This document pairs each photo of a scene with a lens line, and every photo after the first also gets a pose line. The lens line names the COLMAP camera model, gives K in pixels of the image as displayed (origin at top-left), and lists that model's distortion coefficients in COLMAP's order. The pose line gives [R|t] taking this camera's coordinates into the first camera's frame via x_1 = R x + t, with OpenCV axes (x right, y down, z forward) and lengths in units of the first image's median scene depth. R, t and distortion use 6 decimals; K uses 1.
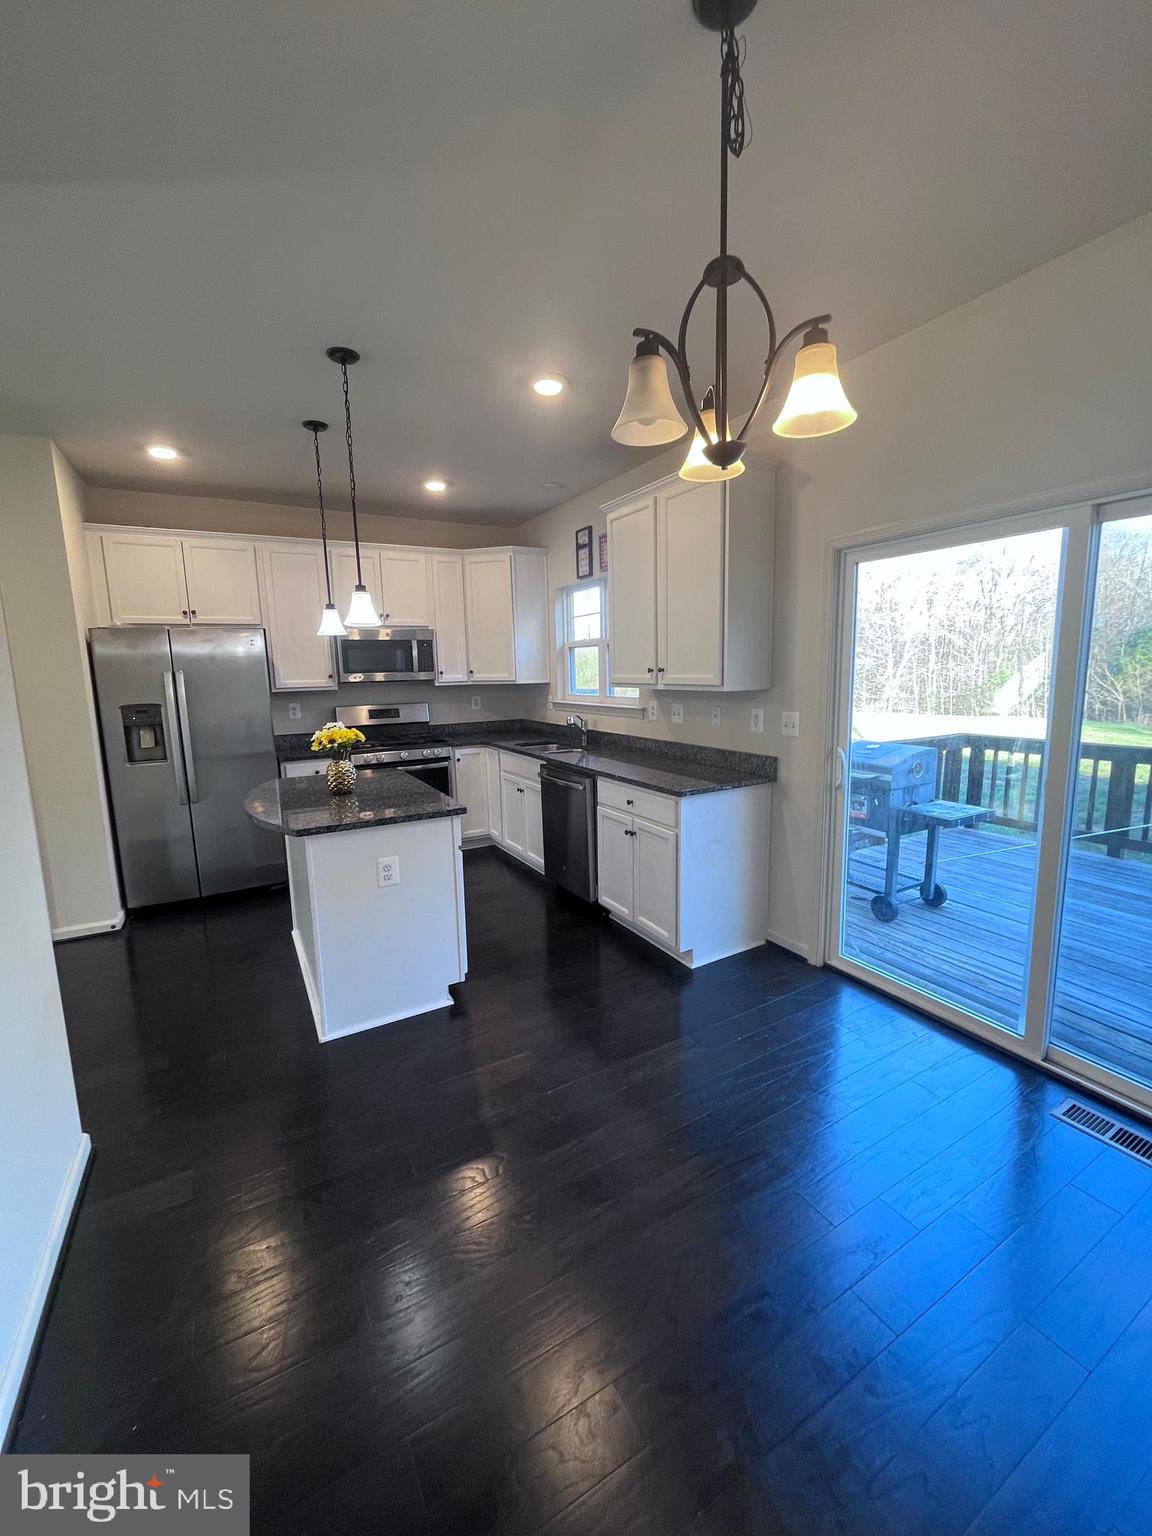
lens RADIAL K [[624.7, 0, 582.3], [0, 624.7, 756.6], [0, 0, 1]] dist [0.000264, -0.000149]
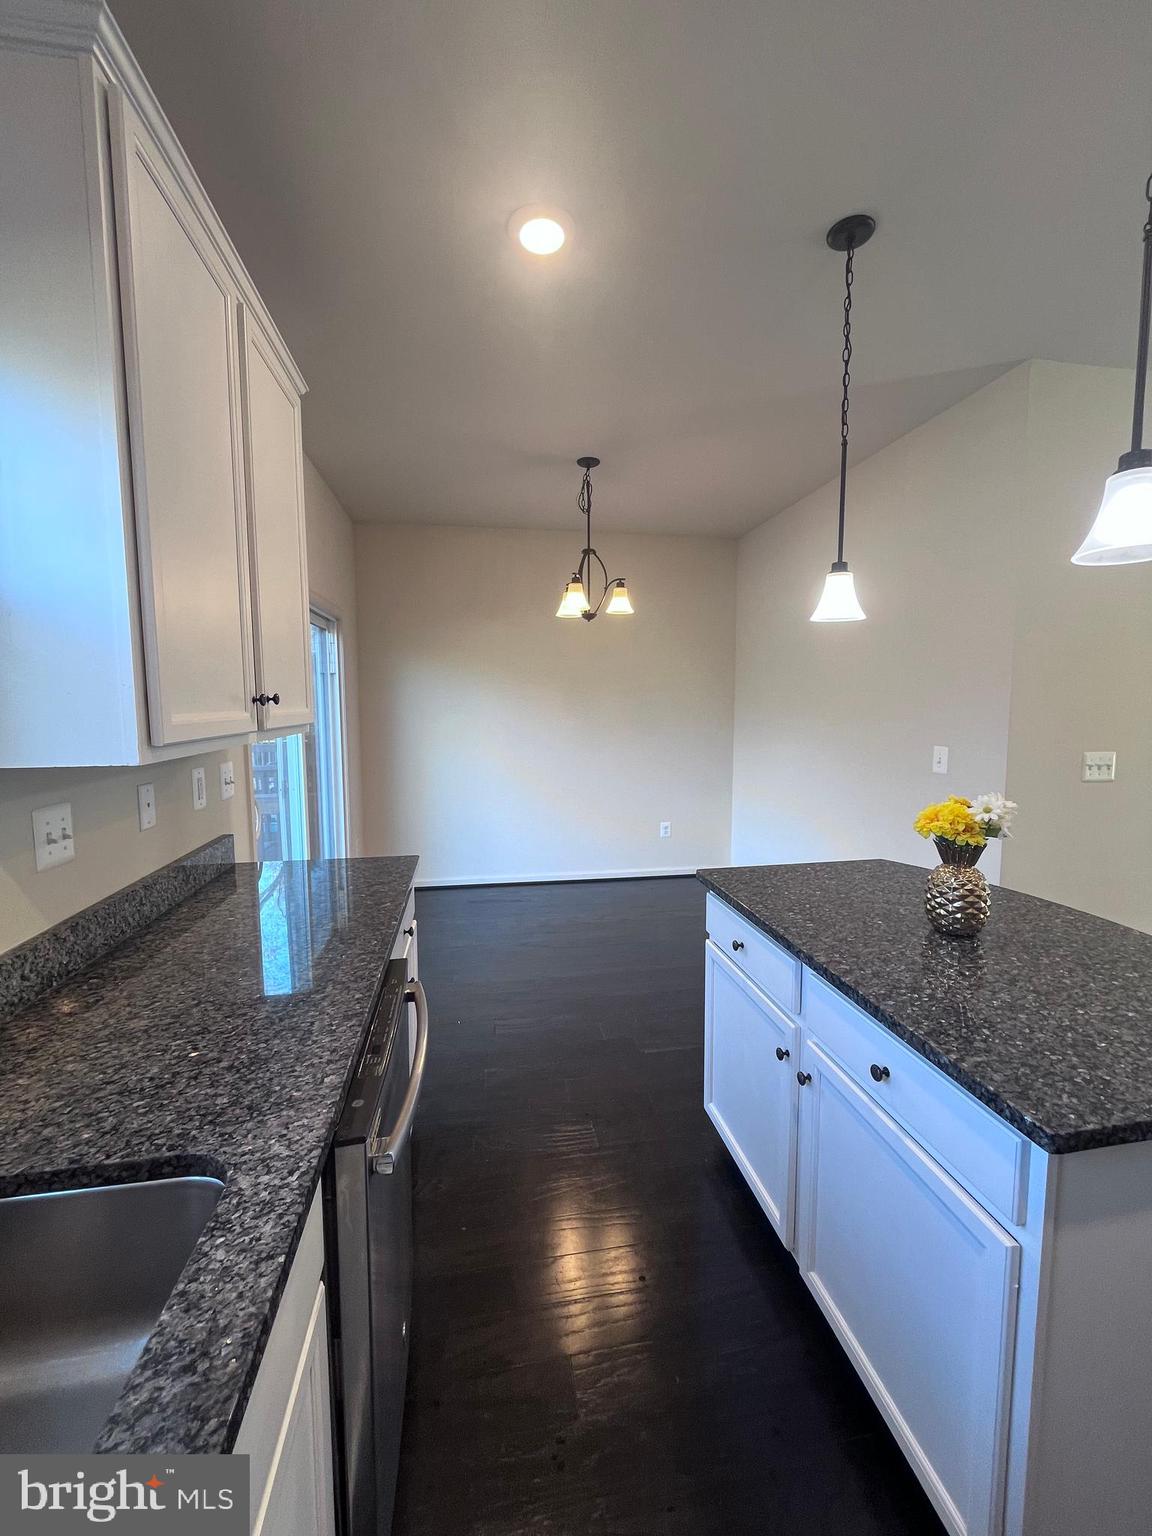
lens RADIAL K [[620.6, 0, 584.5], [0, 620.6, 757.9], [0, 0, 1]] dist [-0.002667, -0.000754]
pose [[-0.942563, -0.005210, 0.333989, -0.179295], [0.072829, 0.972617, 0.220706, -0.132452], [-0.325993, 0.232353, -0.916373, 0.993784]]
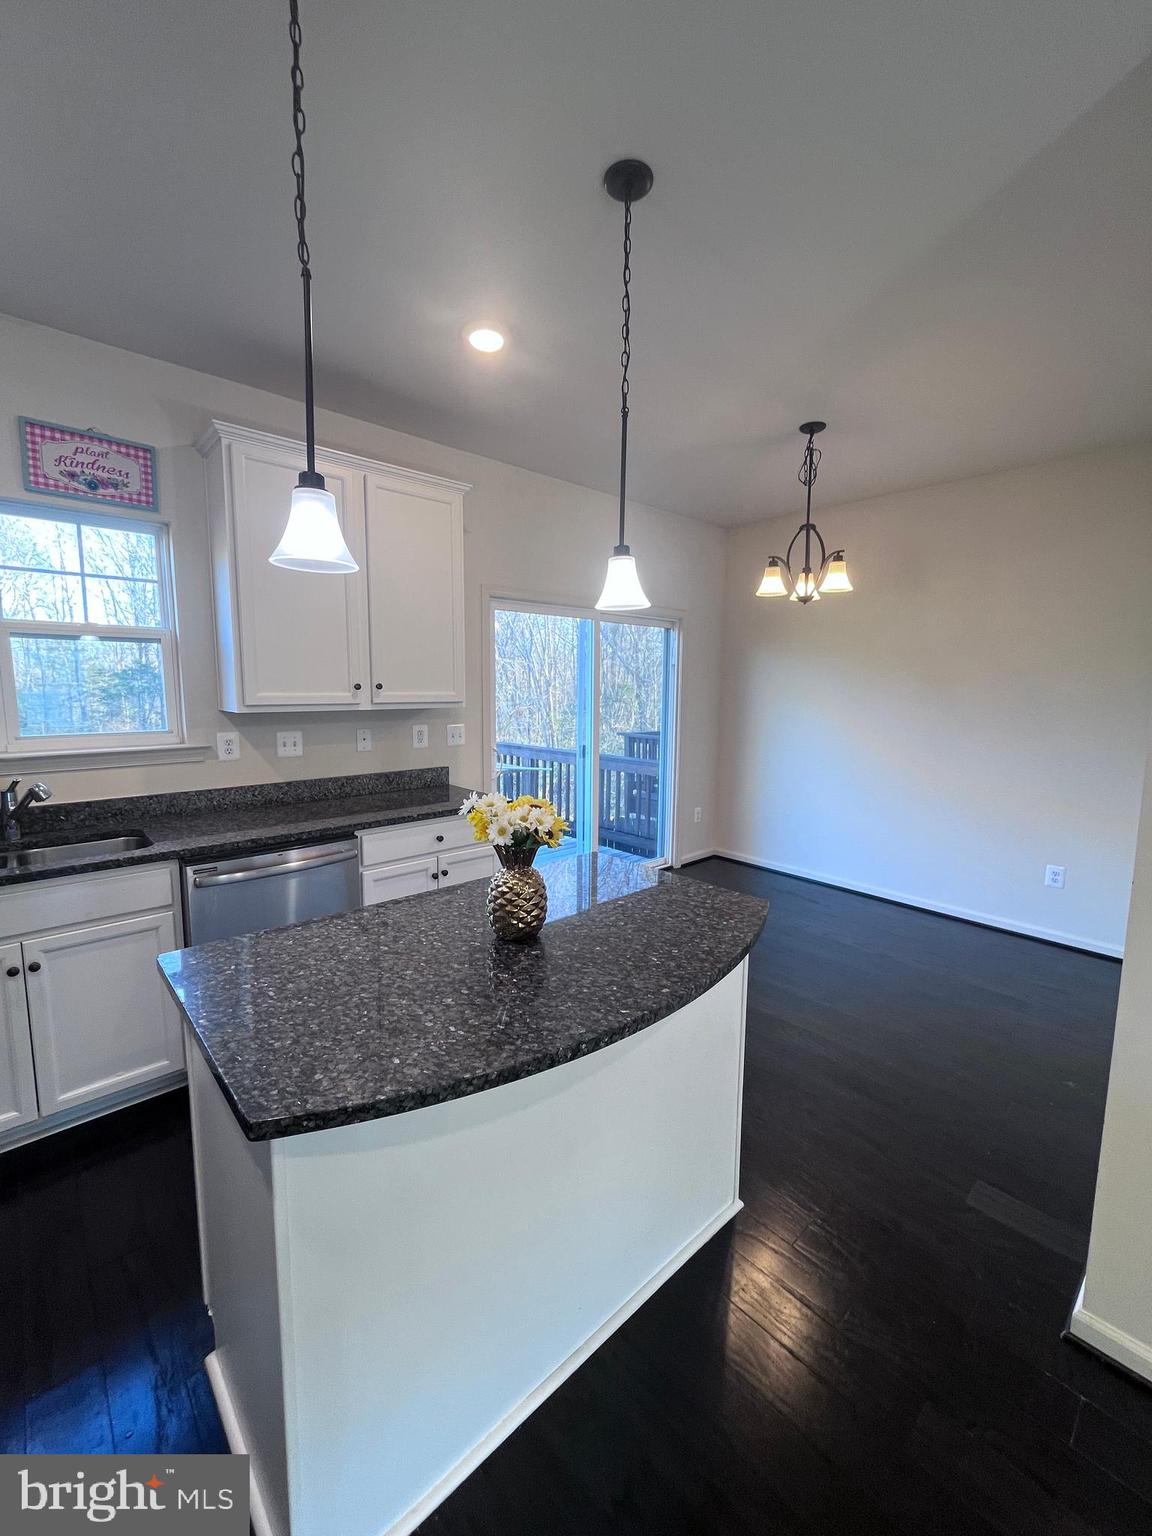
lens RADIAL K [[620.6, 0, 584.5], [0, 620.6, 757.9], [0, 0, 1]] dist [-0.002667, -0.000754]
pose [[-0.225968, -0.096243, 0.969369, -0.551378], [0.138047, 0.981901, 0.129667, -0.083753], [-0.964304, 0.163119, -0.208592, 0.676563]]
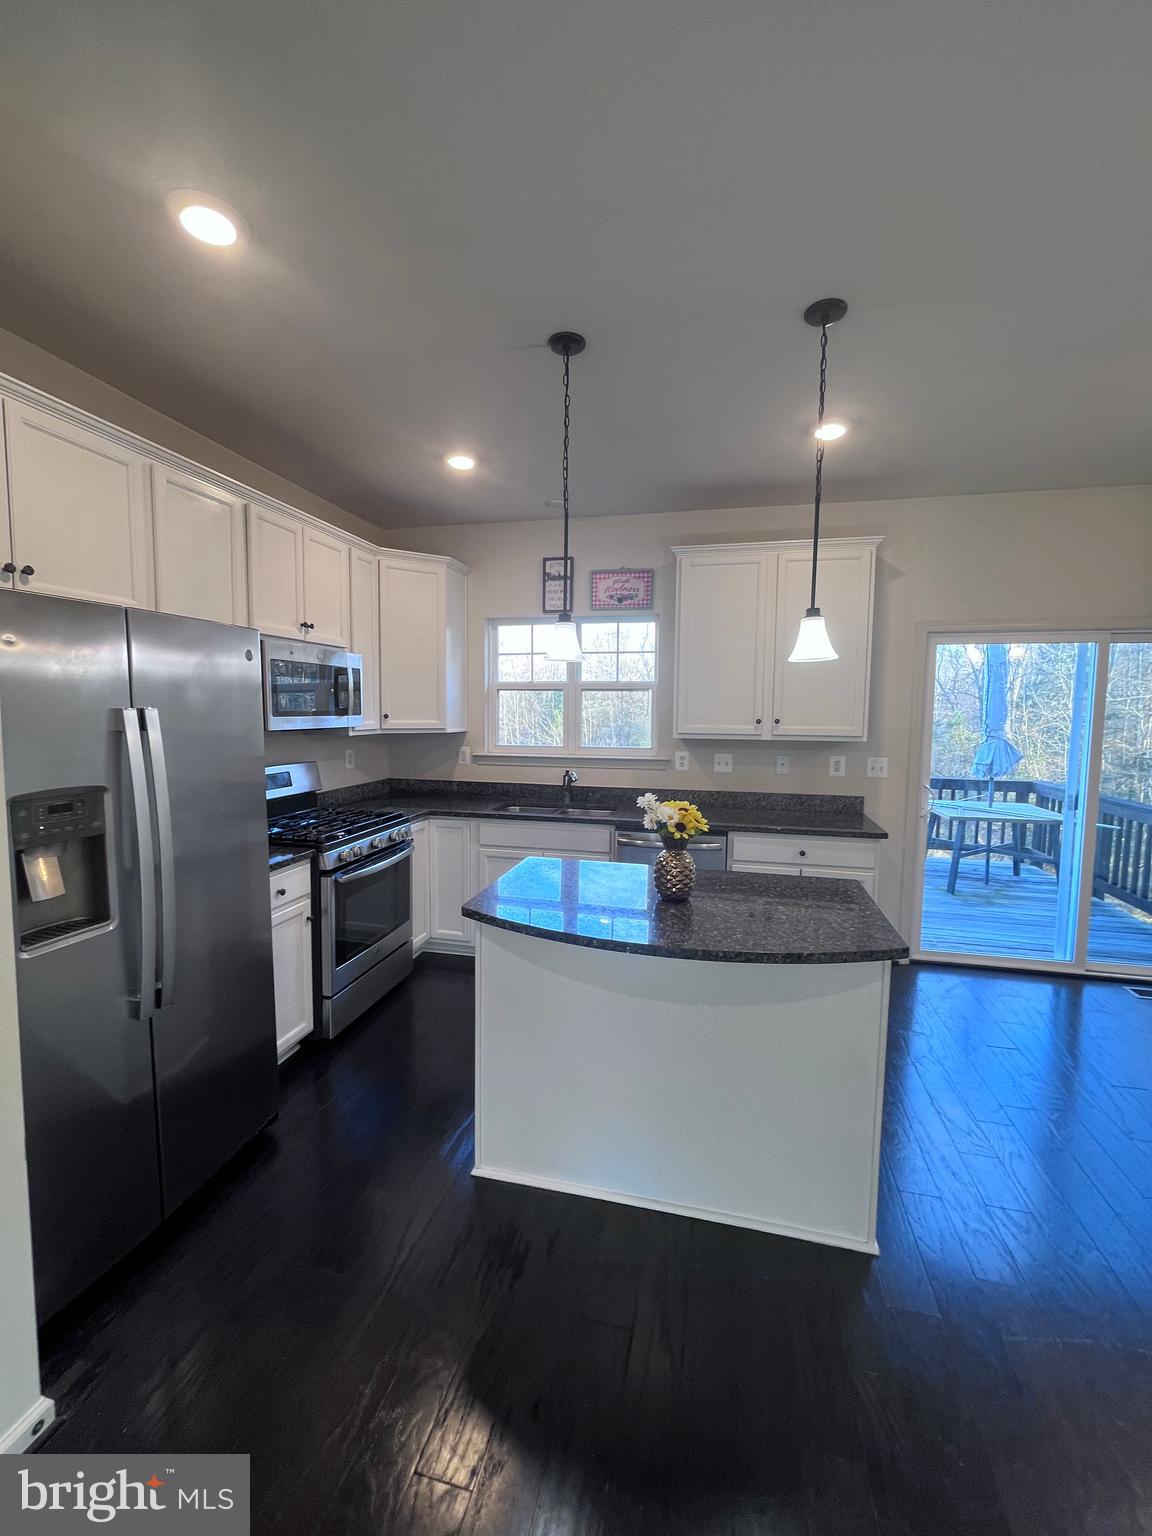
lens RADIAL K [[620.6, 0, 584.5], [0, 620.6, 757.9], [0, 0, 1]] dist [-0.002667, -0.000754]
pose [[0.678540, -0.030887, 0.733914, -0.616537], [0.081578, 0.996104, -0.033501, -0.051410], [-0.730020, 0.082603, 0.678416, 0.398013]]
